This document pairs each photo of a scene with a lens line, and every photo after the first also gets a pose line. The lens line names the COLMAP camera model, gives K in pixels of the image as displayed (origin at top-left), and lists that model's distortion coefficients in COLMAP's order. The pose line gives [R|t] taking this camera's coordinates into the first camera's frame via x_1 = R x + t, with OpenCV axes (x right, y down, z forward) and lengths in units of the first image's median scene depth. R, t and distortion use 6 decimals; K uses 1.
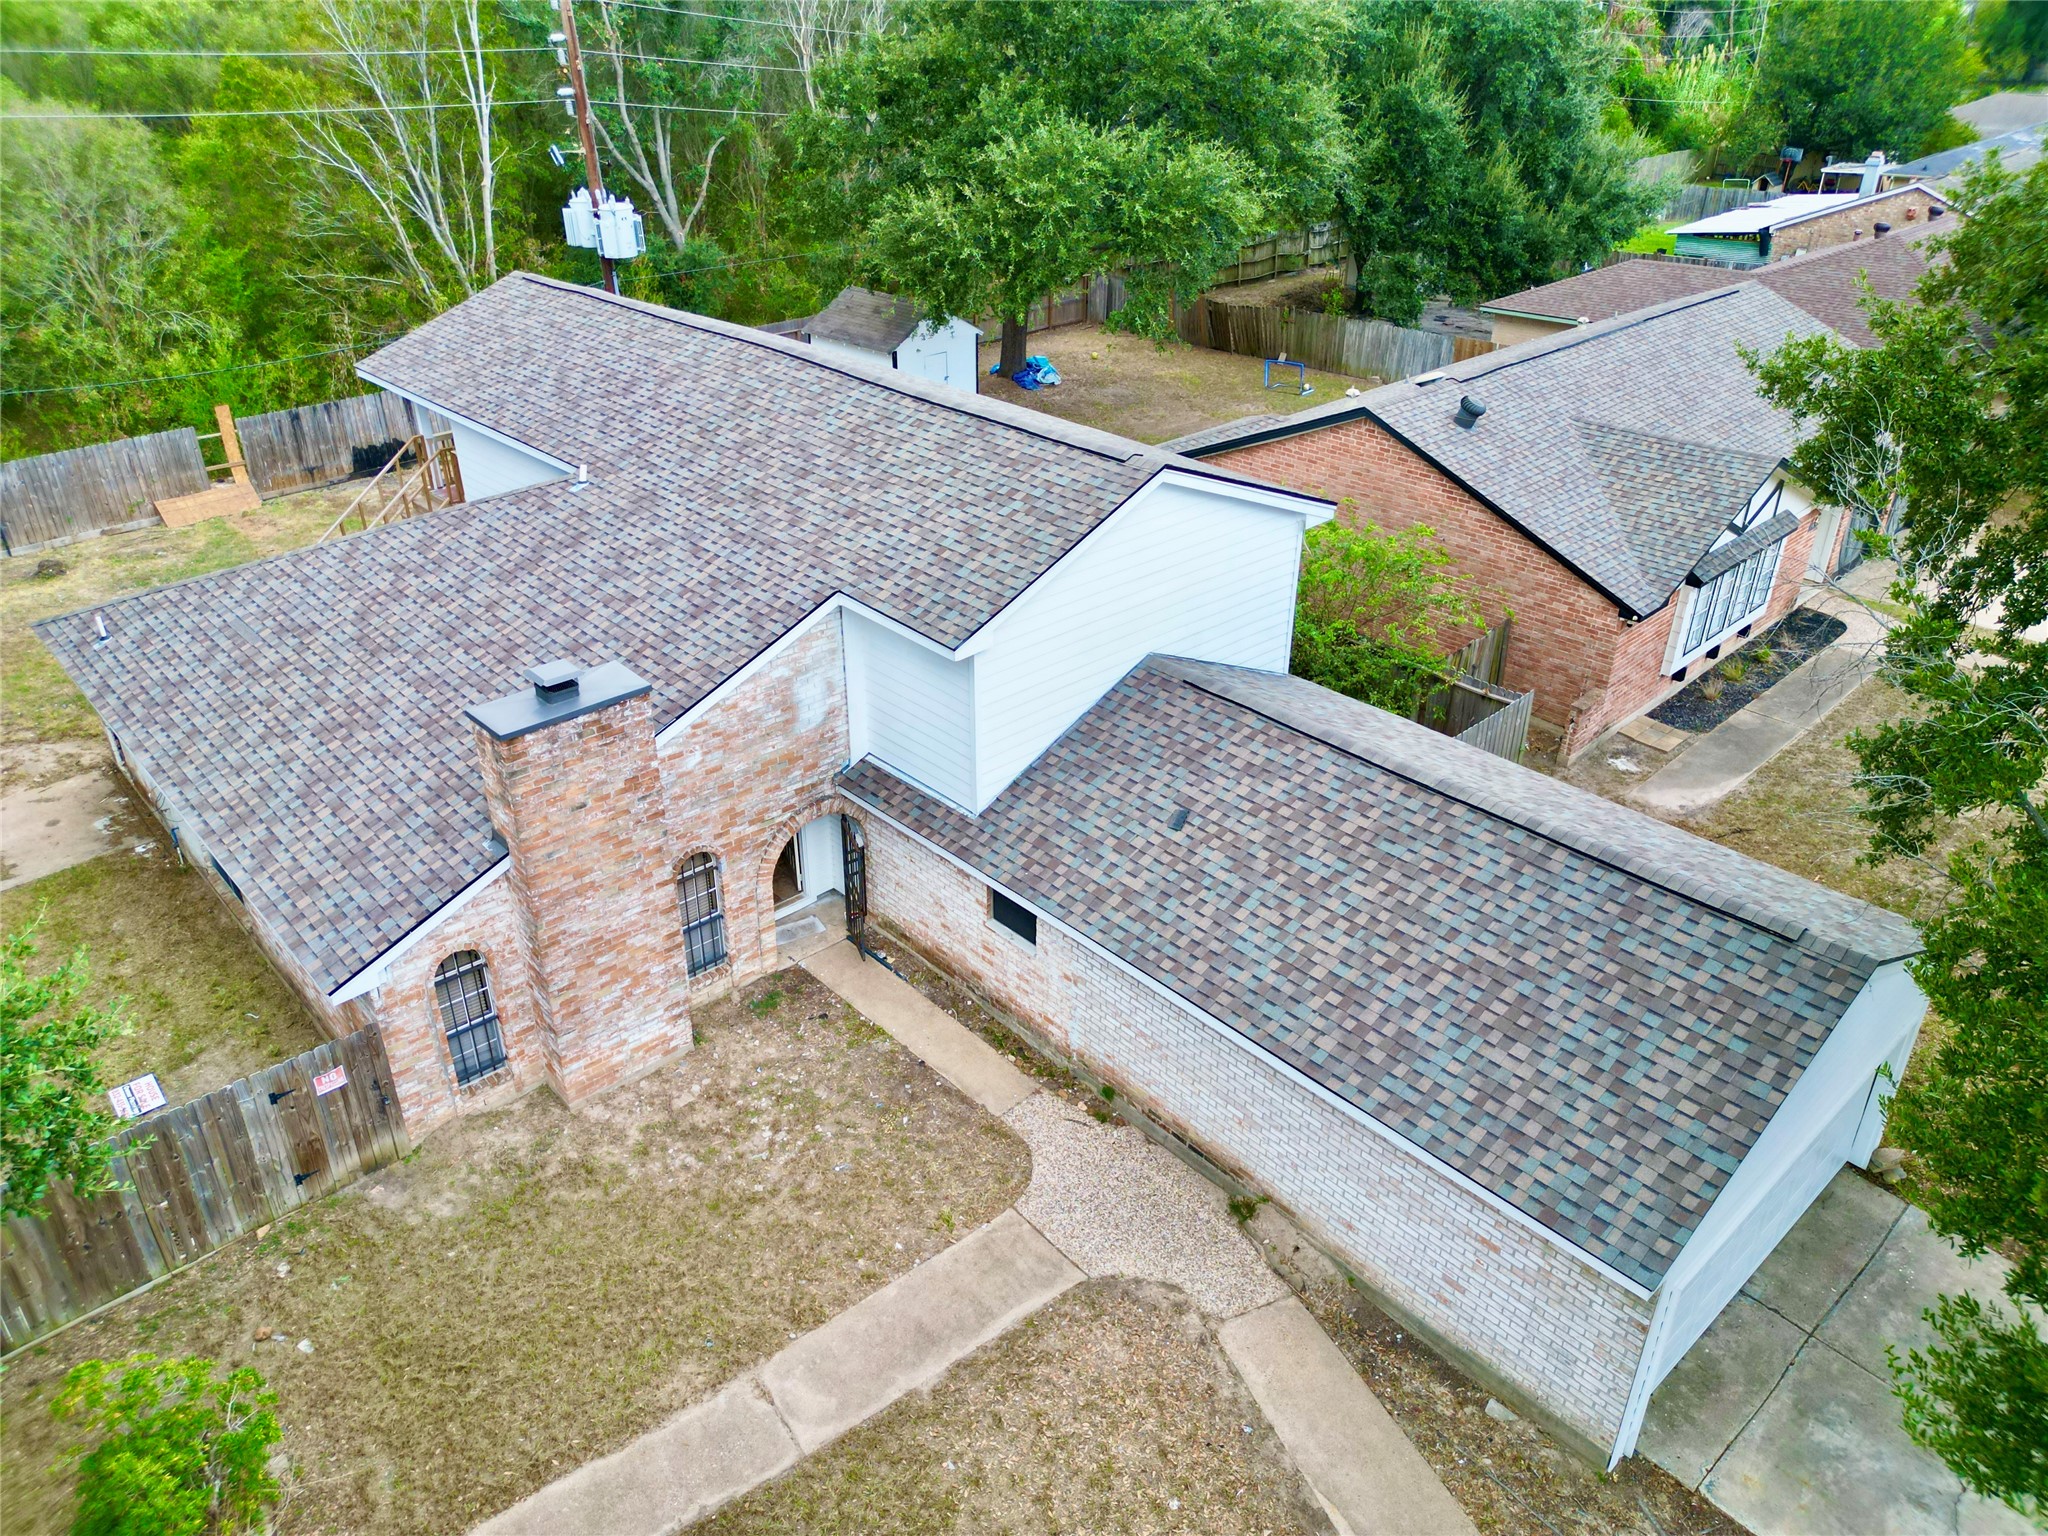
lens RADIAL K [[1441.7, 0, 1019.6], [0, 1441.7, 761.0], [0, 0, 1]] dist [0.062256, -0.056598]
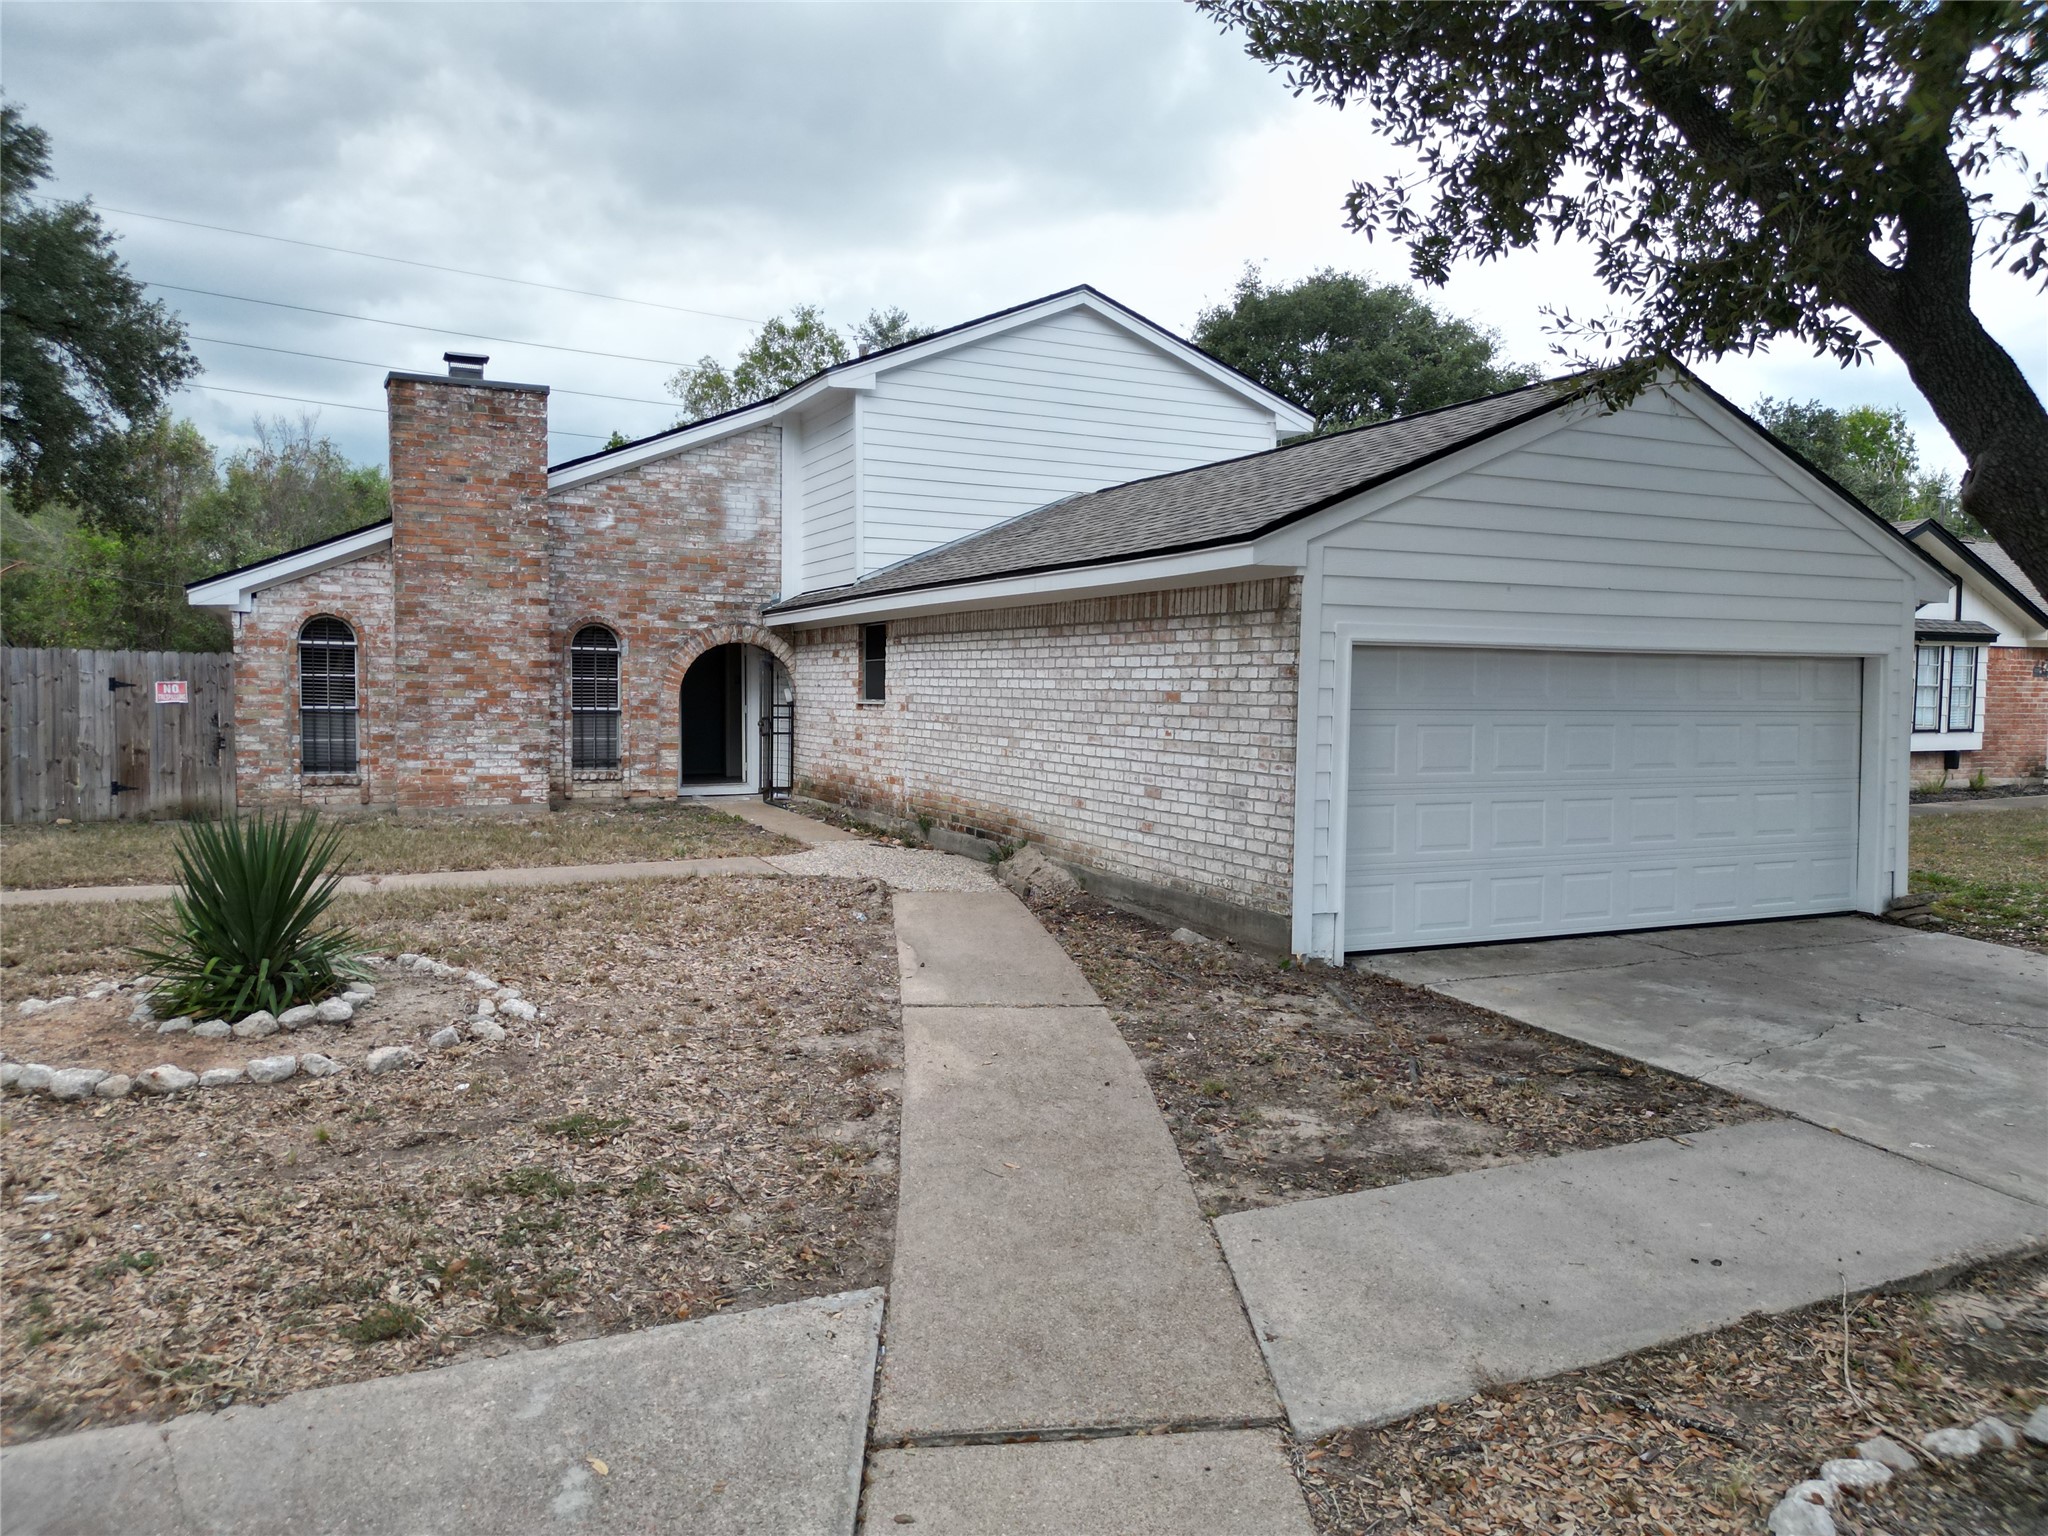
lens RADIAL K [[1441.7, 0, 1010.9], [0, 1441.7, 767.3], [0, 0, 1]] dist [0.062256, -0.056598]
pose [[0.960270, 0.026541, -0.277807, 0.354788], [-0.142433, 0.902661, -0.406098, 0.548422], [0.239987, 0.429532, 0.870579, 0.236915]]
